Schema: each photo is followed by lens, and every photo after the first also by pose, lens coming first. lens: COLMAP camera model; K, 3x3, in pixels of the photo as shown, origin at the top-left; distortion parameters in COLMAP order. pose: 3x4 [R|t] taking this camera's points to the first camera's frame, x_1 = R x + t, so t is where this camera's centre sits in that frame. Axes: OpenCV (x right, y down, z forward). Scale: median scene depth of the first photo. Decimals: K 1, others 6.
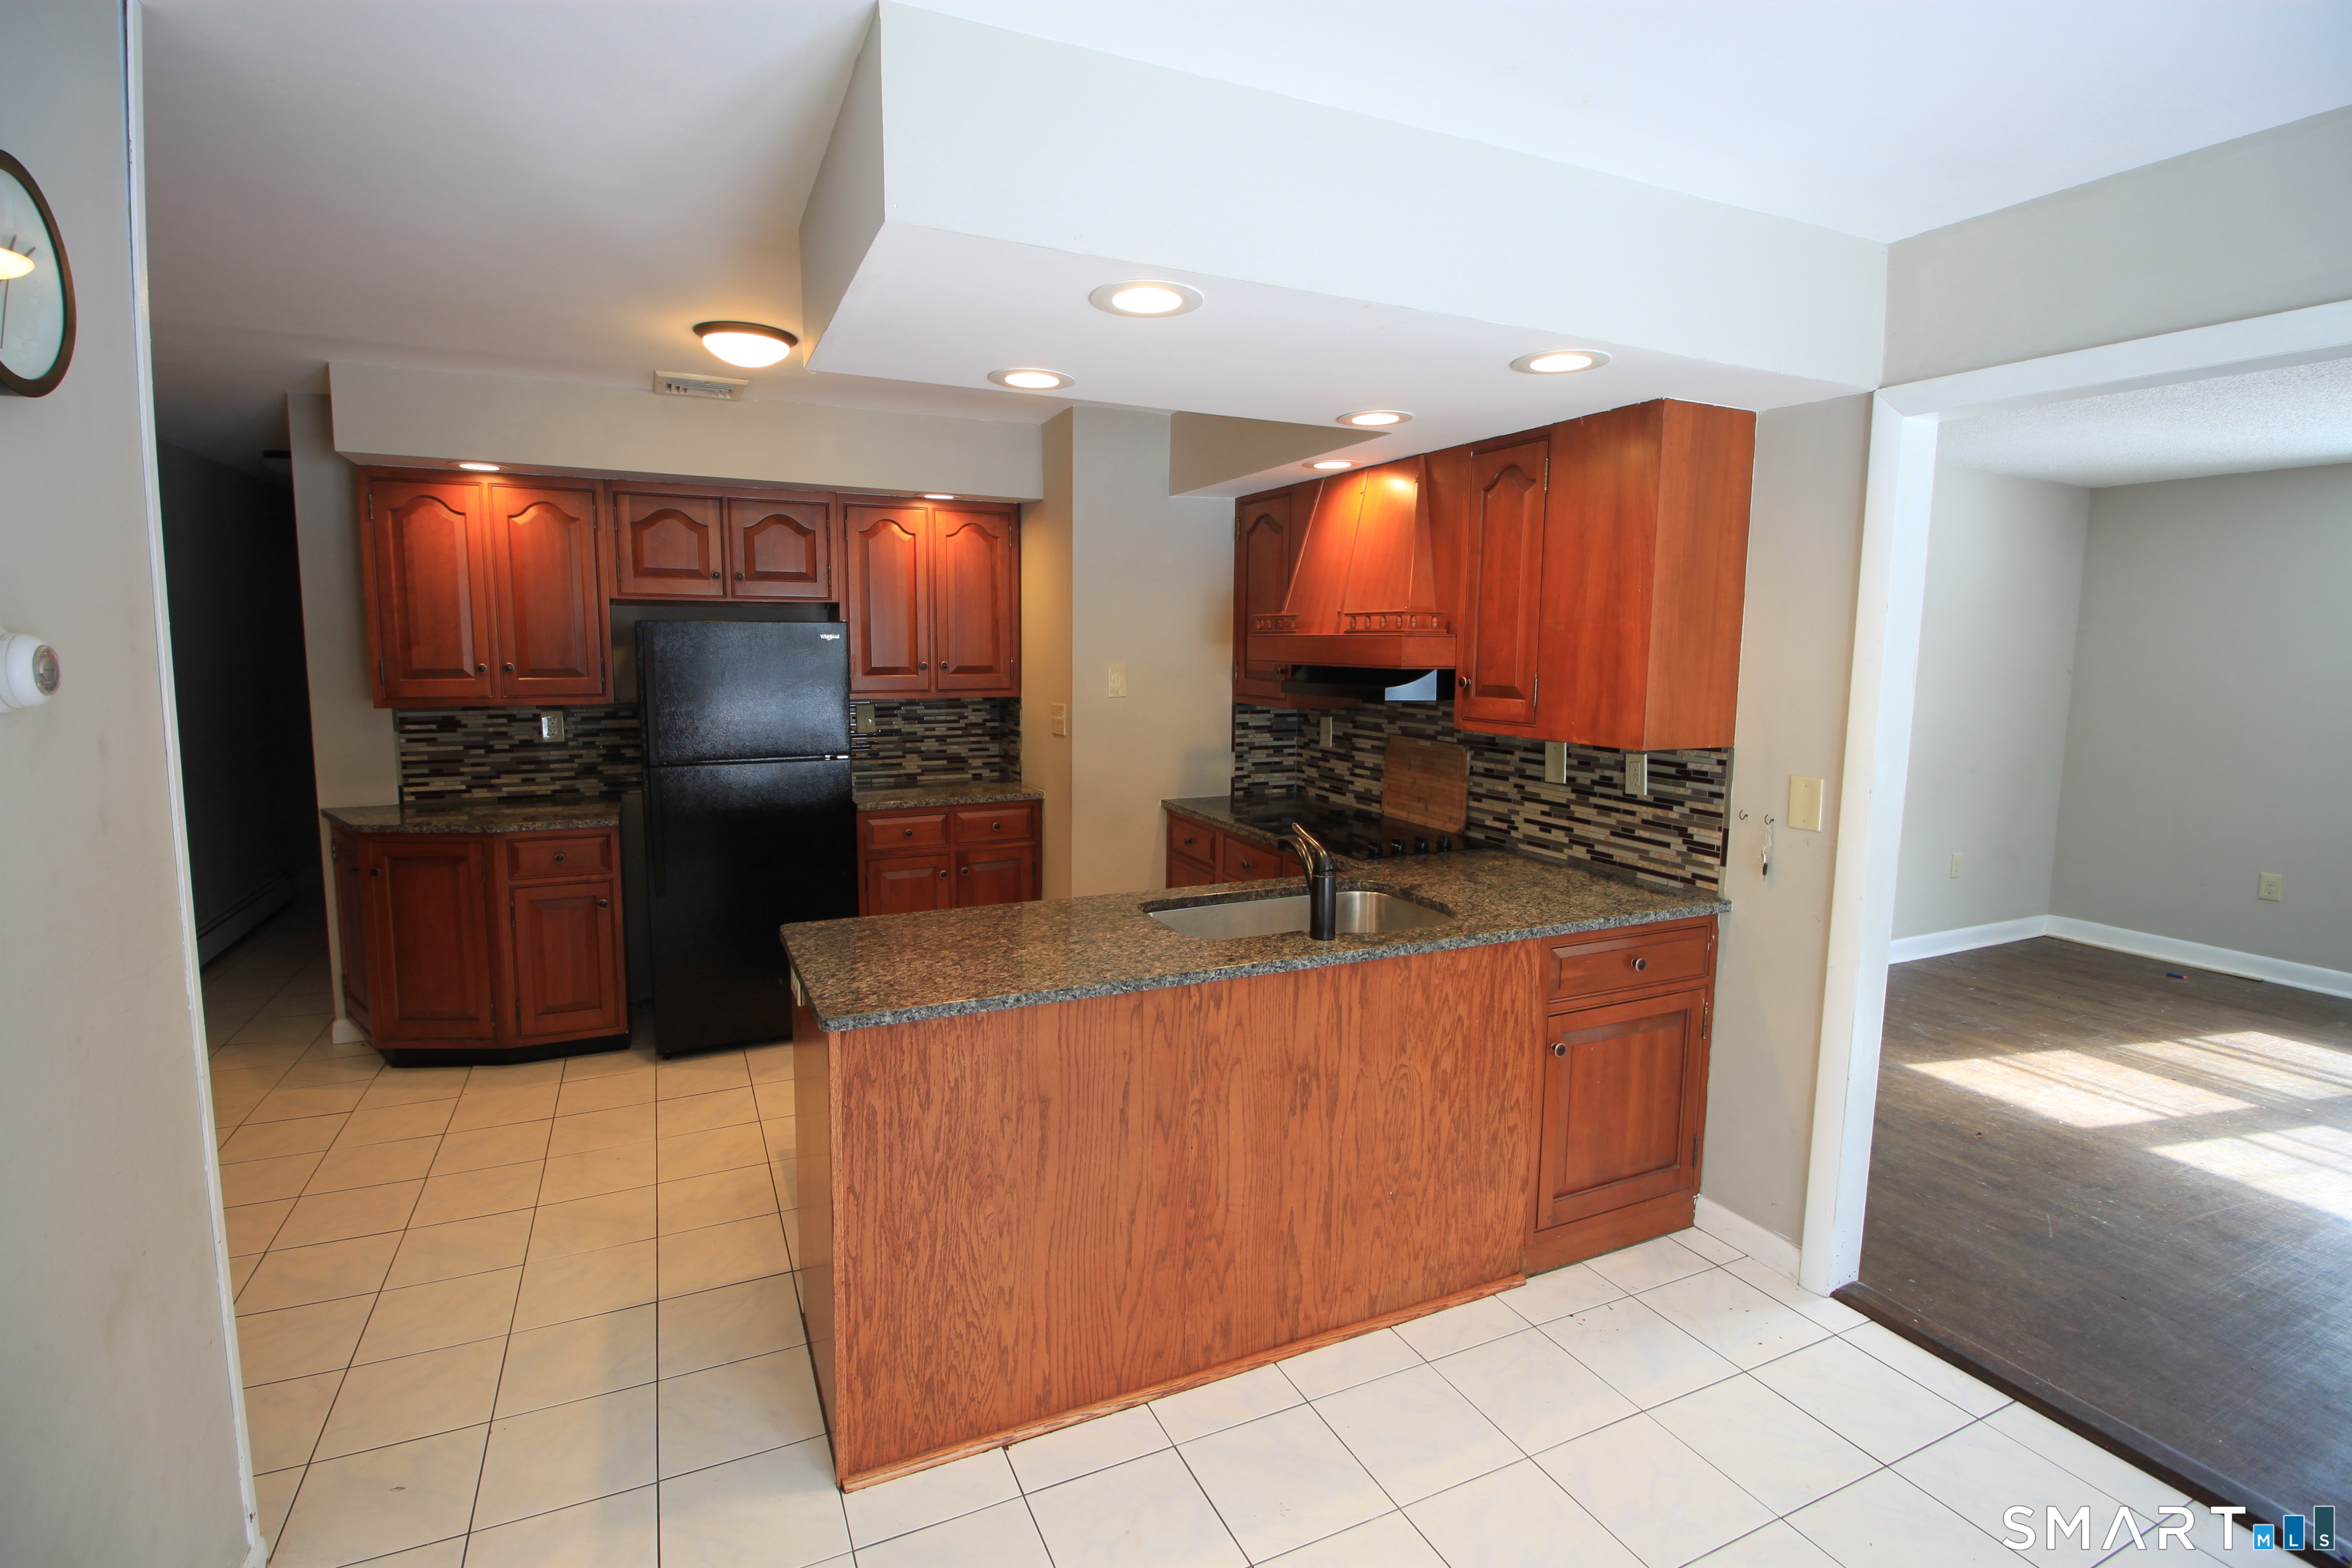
lens RADIAL K [[1089.9, 0, 1155.6], [0, 1089.9, 764.8], [0, 0, 1]] dist [-0.009023, -0.006822]
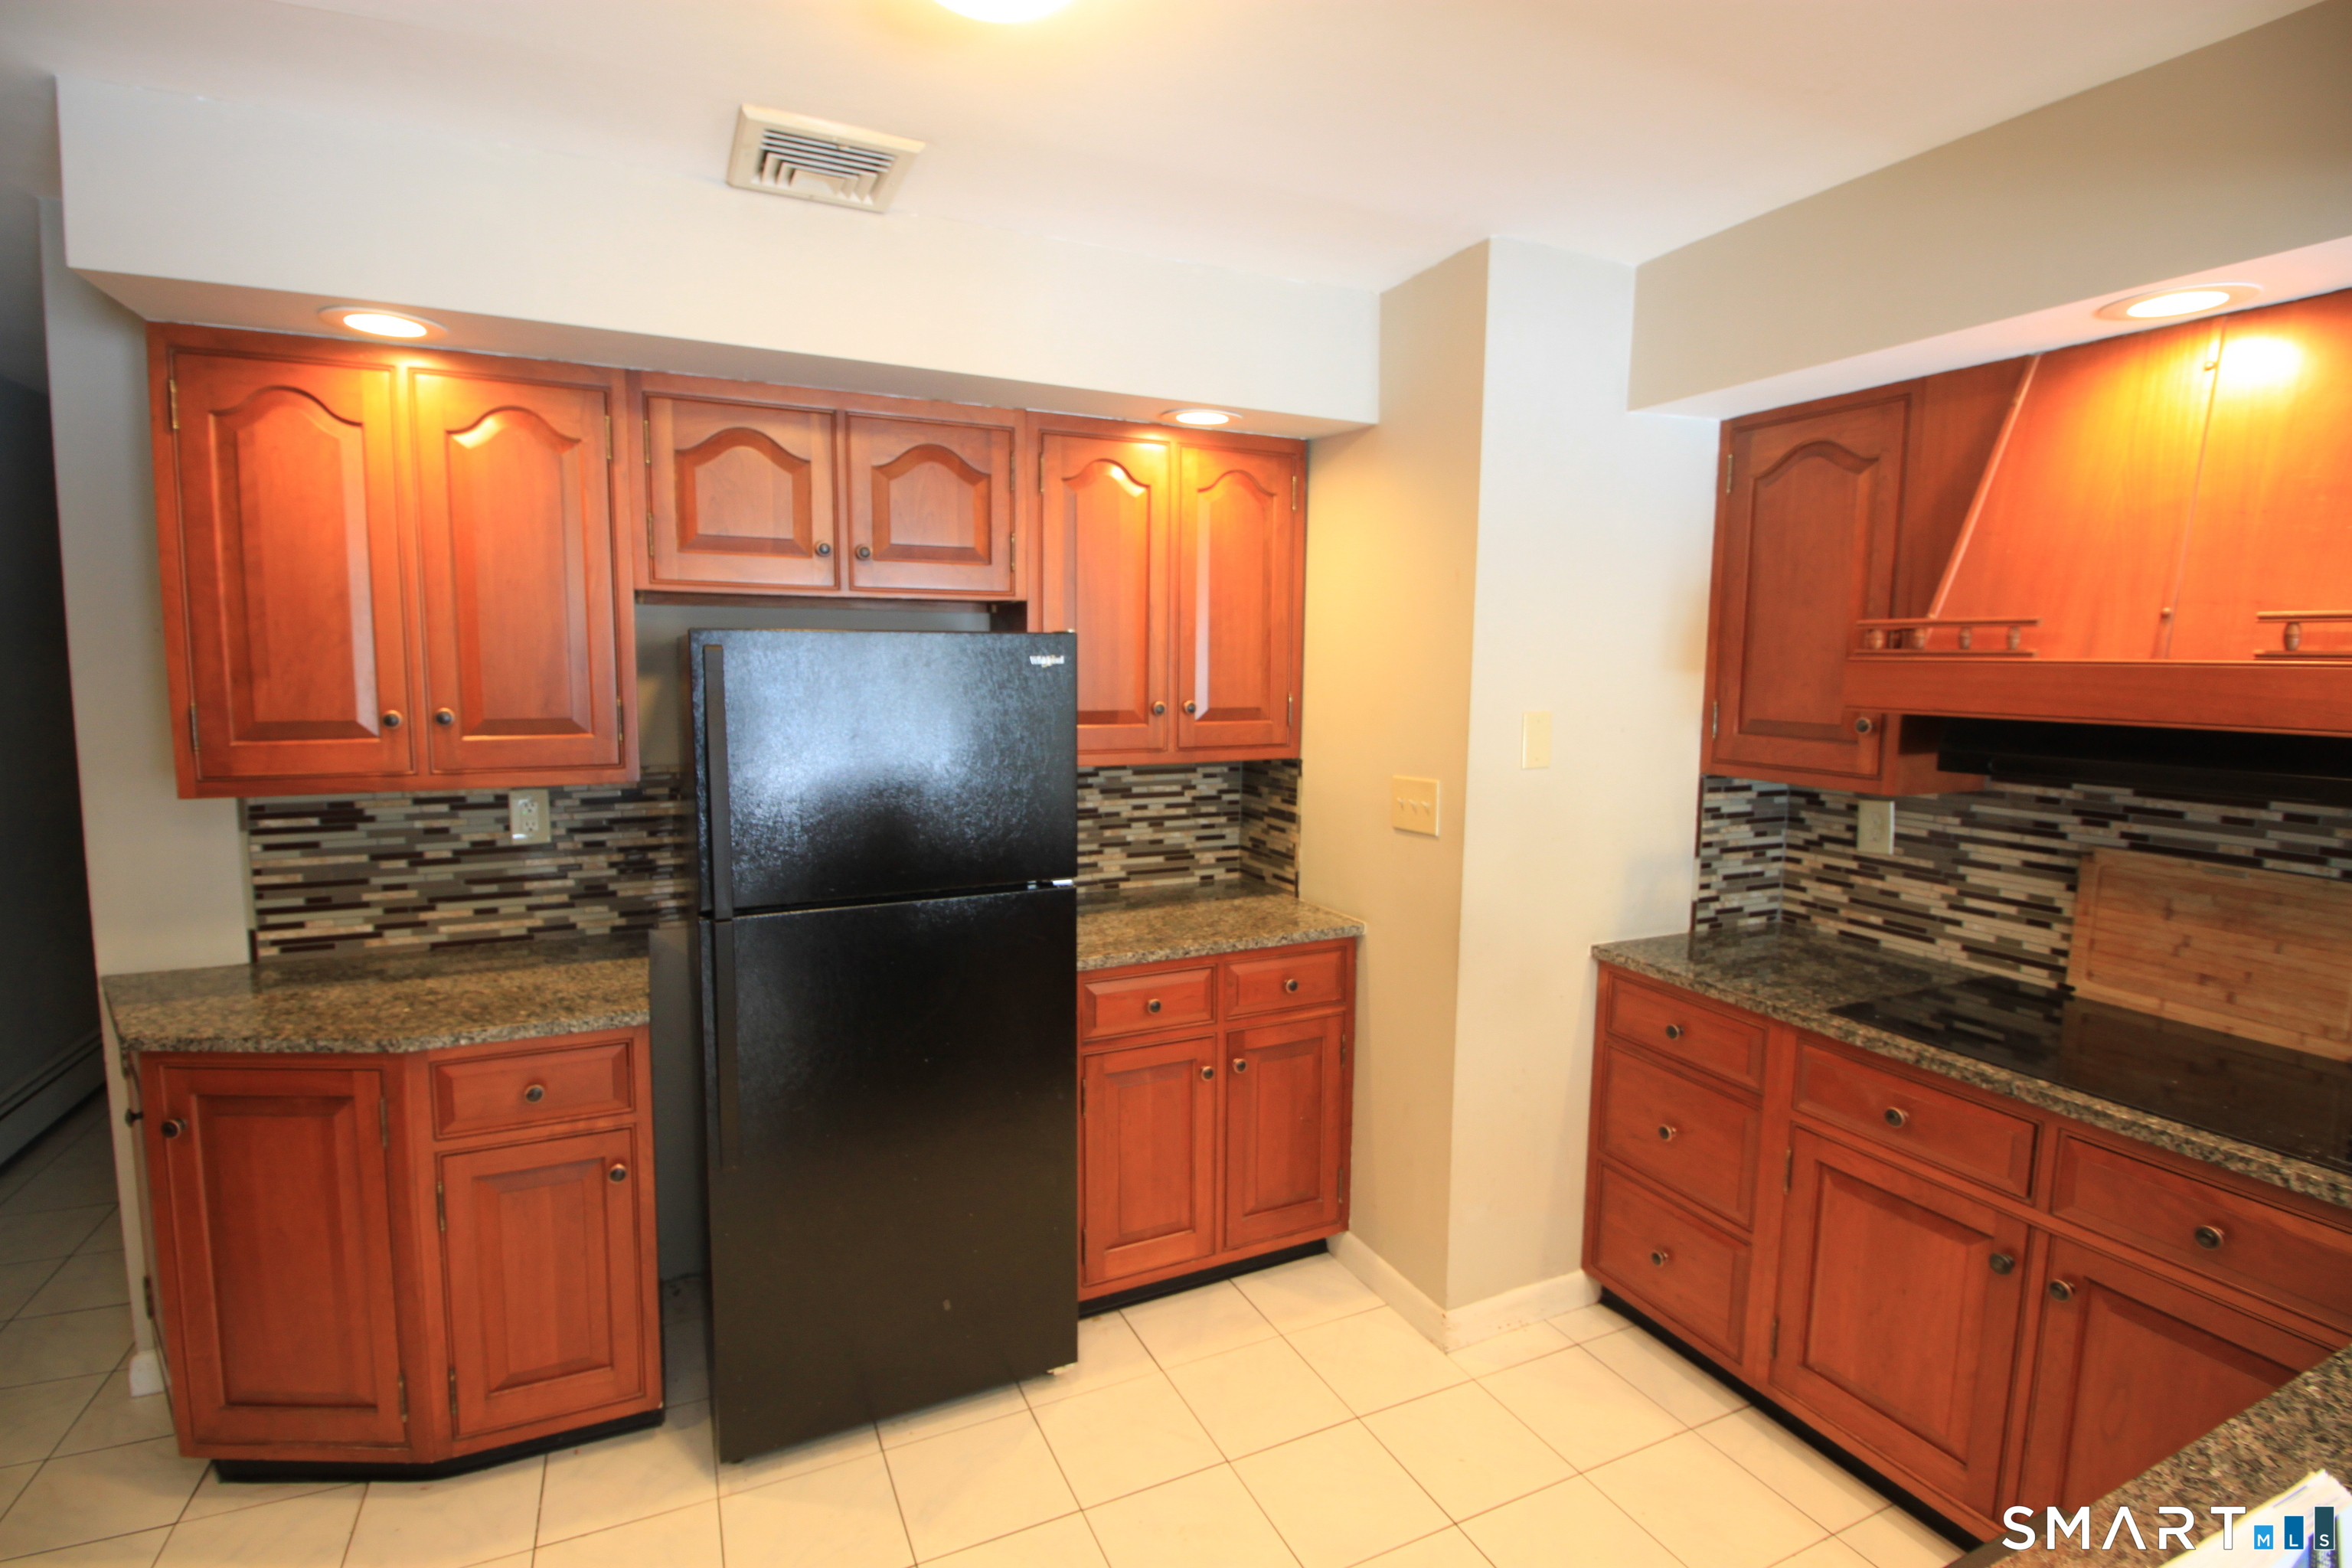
lens RADIAL K [[1089.9, 0, 1145.2], [0, 1089.9, 762.0], [0, 0, 1]] dist [-0.009023, -0.006822]
pose [[0.999955, 0.002394, -0.009218, -0.233363], [-0.002562, 0.999832, -0.018164, -0.055375], [0.009173, 0.018187, 0.999793, 0.444297]]
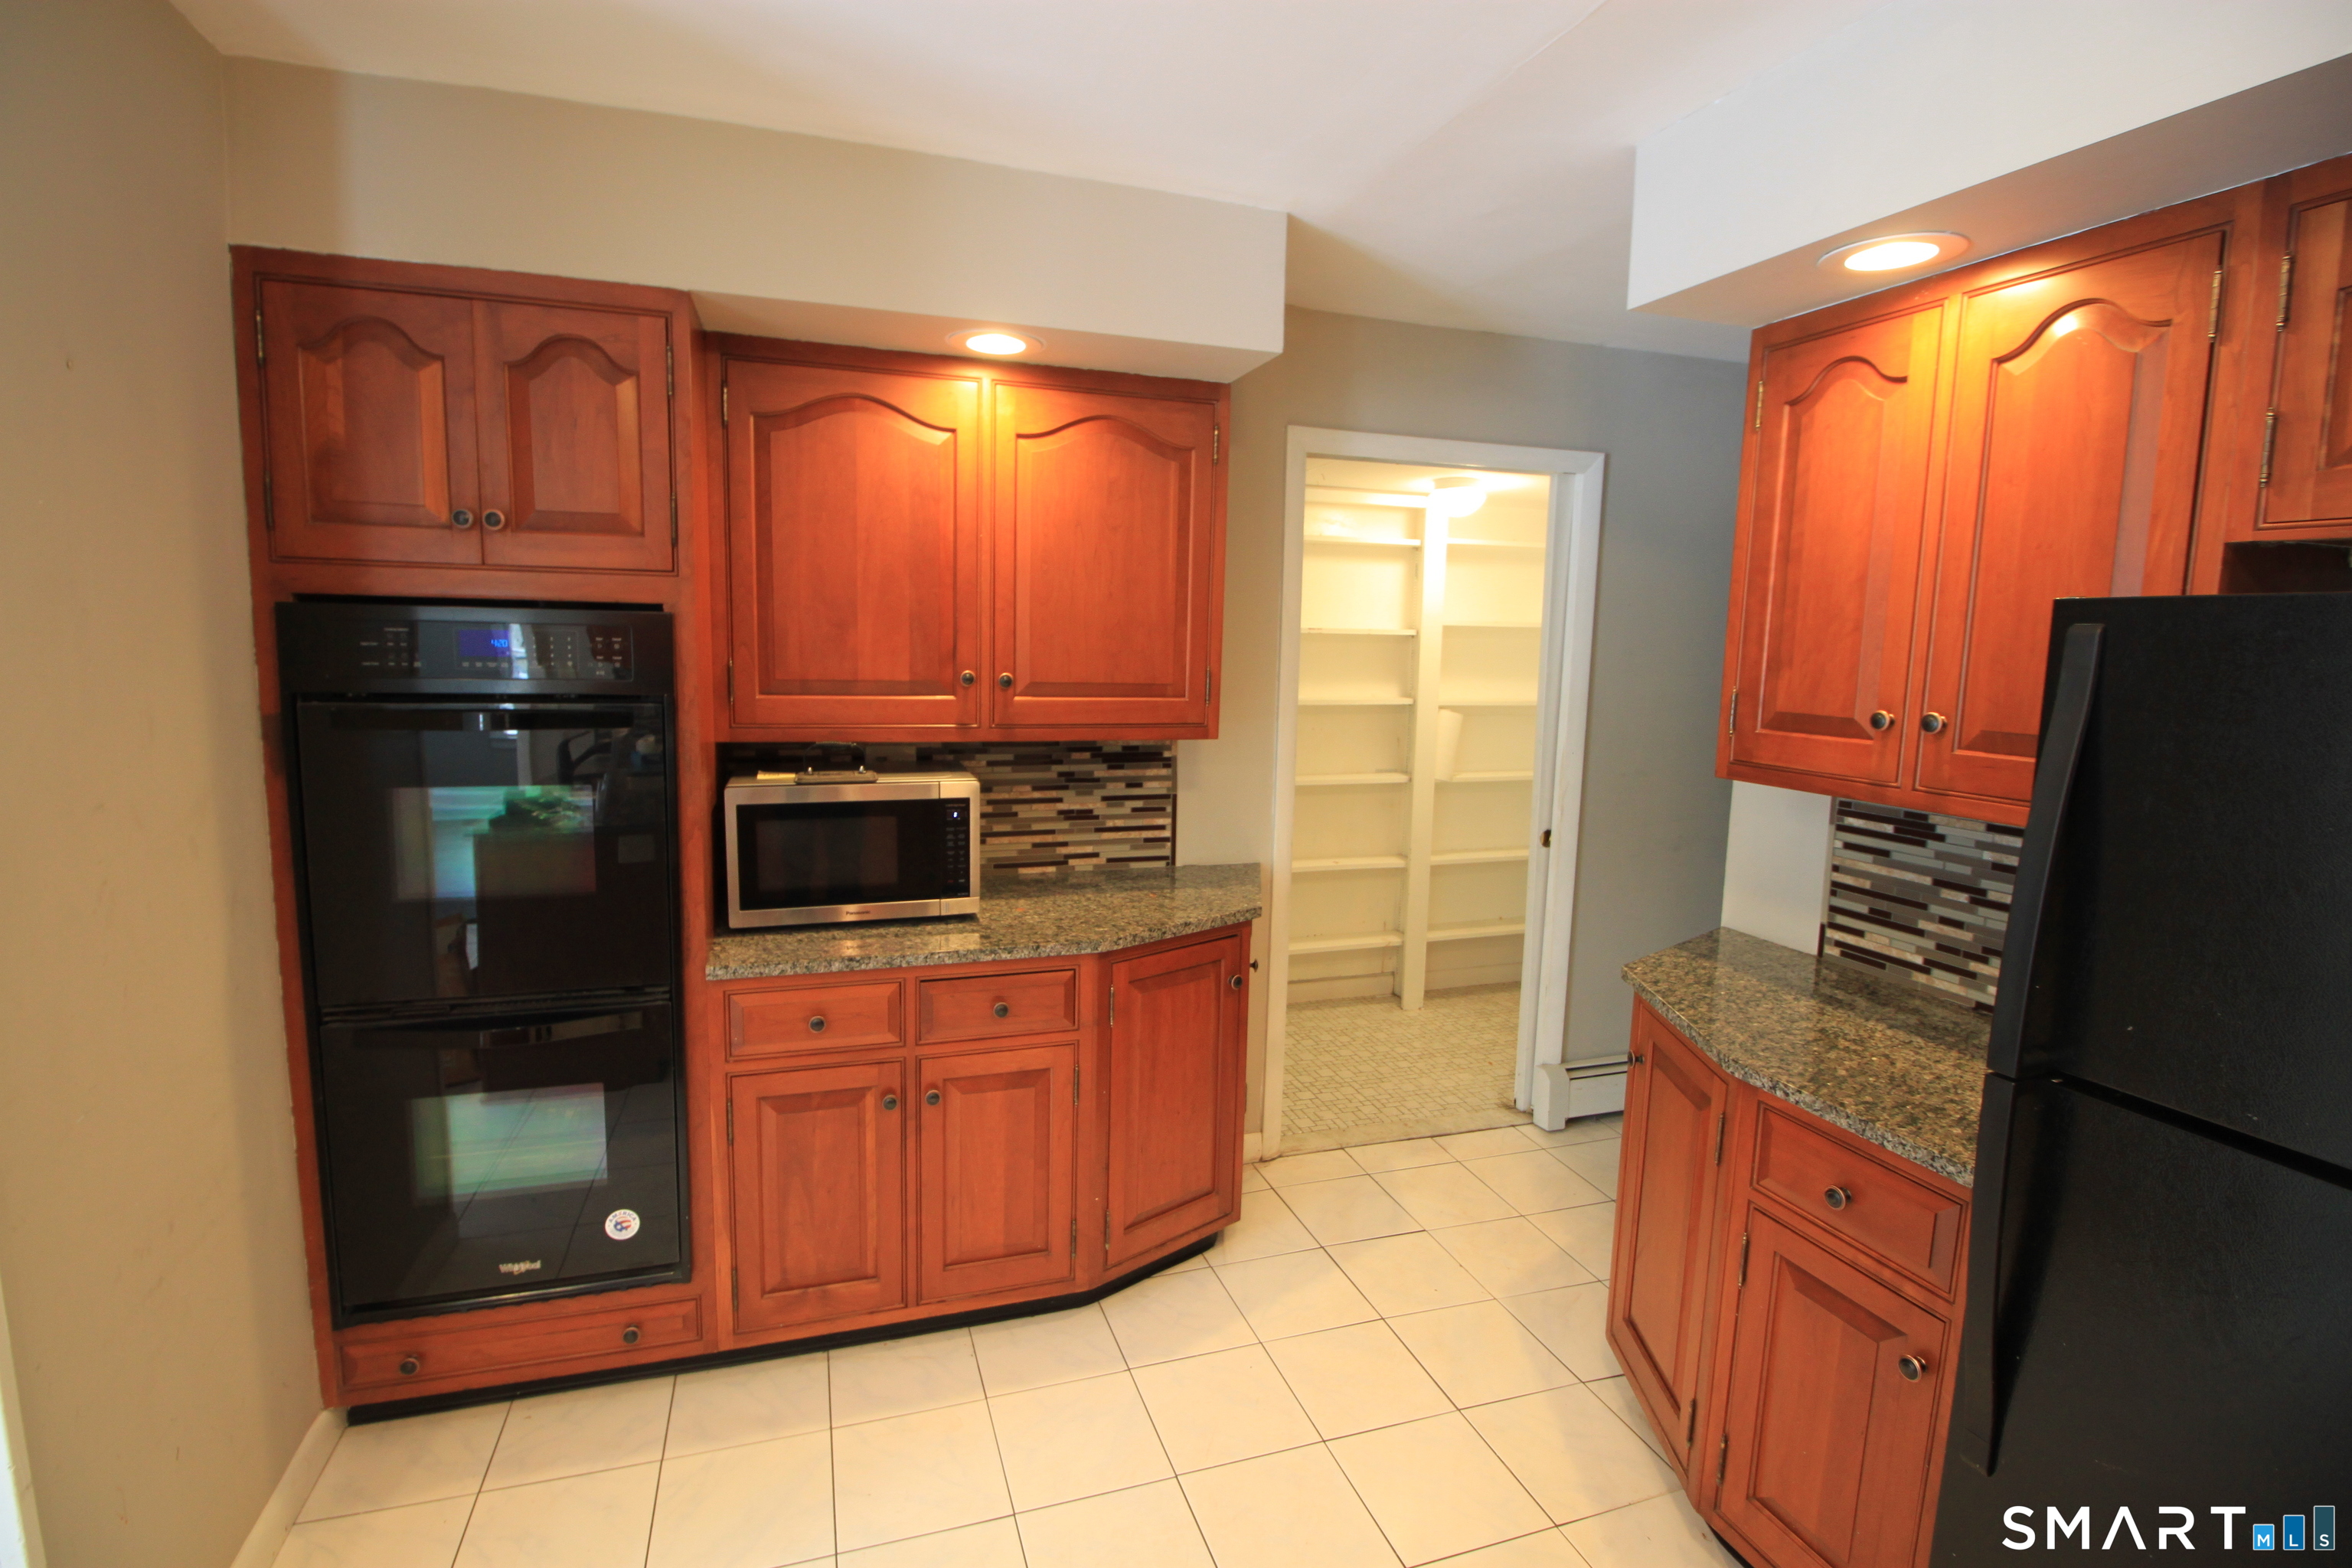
lens RADIAL K [[1089.9, 0, 1183.7], [0, 1089.9, 771.1], [0, 0, 1]] dist [-0.009023, -0.006822]
pose [[-0.095246, 0.114754, -0.988817, -0.132217], [-0.137027, 0.982366, 0.127204, -0.079311], [0.985978, 0.147610, -0.077842, 0.695626]]
